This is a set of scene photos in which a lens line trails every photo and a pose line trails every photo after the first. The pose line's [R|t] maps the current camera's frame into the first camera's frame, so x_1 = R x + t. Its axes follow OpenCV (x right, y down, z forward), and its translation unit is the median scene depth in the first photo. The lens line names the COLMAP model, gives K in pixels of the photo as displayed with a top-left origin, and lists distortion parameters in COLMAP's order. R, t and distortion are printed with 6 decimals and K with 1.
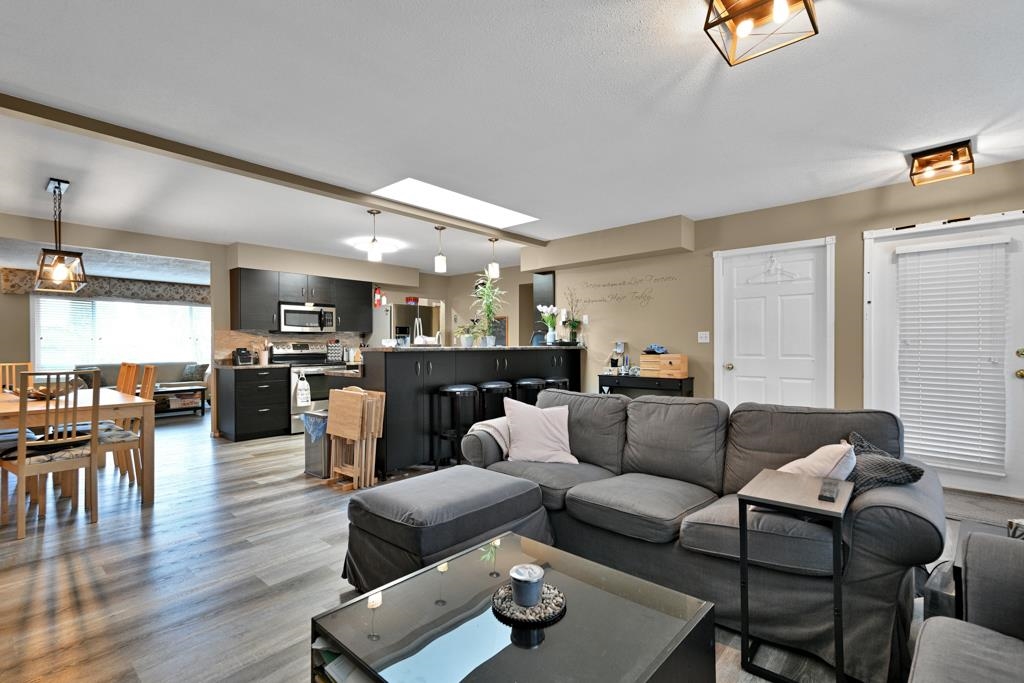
lens RADIAL K [[449.8, 0, 514.8], [0, 449.8, 344.7], [0, 0, 1]] dist [0.011689, 0.001592]
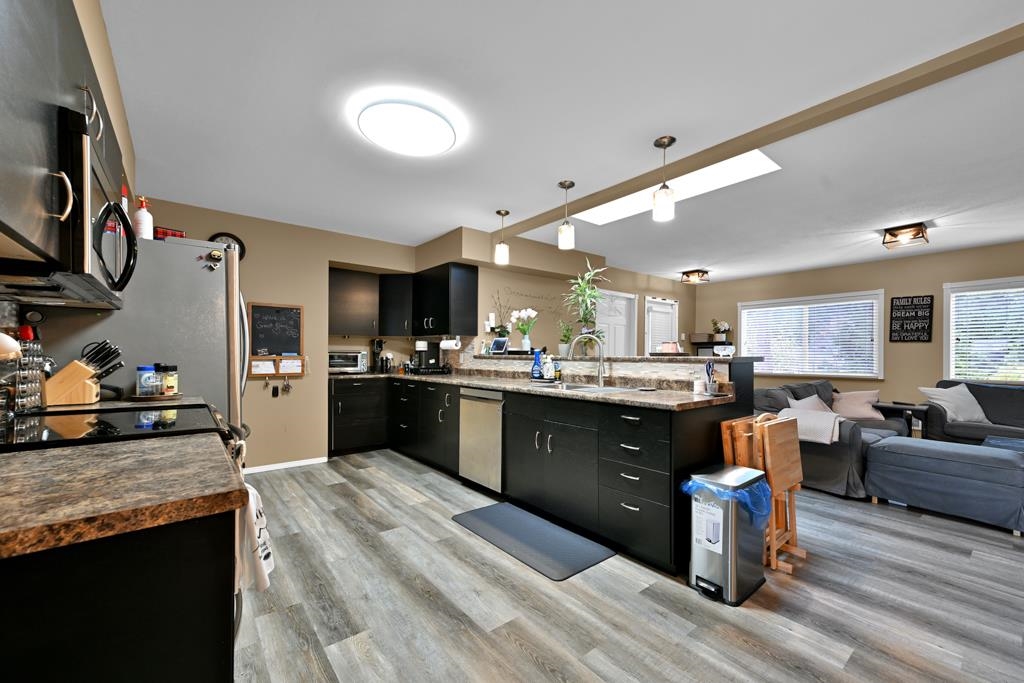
lens RADIAL K [[406.0, 0, 514.3], [0, 406.0, 354.9], [0, 0, 1]] dist [0.010259, 0.003638]
pose [[0.188568, 0.005598, 0.982044, -0.641245], [-0.003786, 0.999980, -0.004973, 0.005252], [-0.982053, -0.002780, 0.188586, 0.774784]]
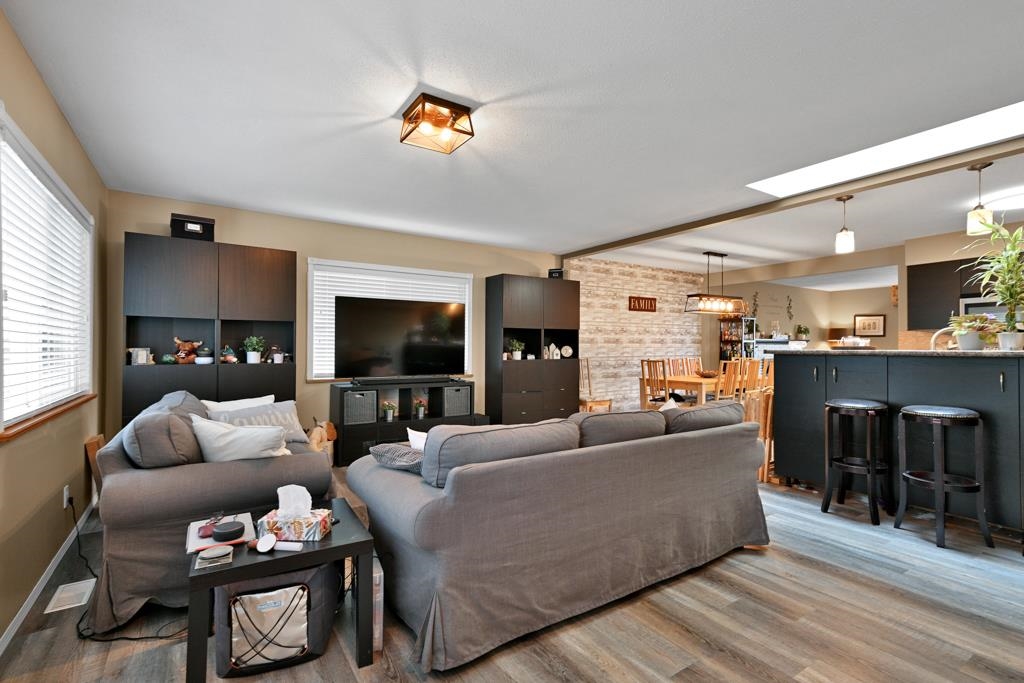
lens RADIAL K [[449.8, 0, 506.6], [0, 449.8, 347.0], [0, 0, 1]] dist [0.011689, 0.001592]
pose [[-0.291435, 0.000845, -0.956590, 0.523729], [0.001814, 0.999998, 0.000331, 0.000956], [0.956589, -0.001639, -0.291436, 0.438037]]
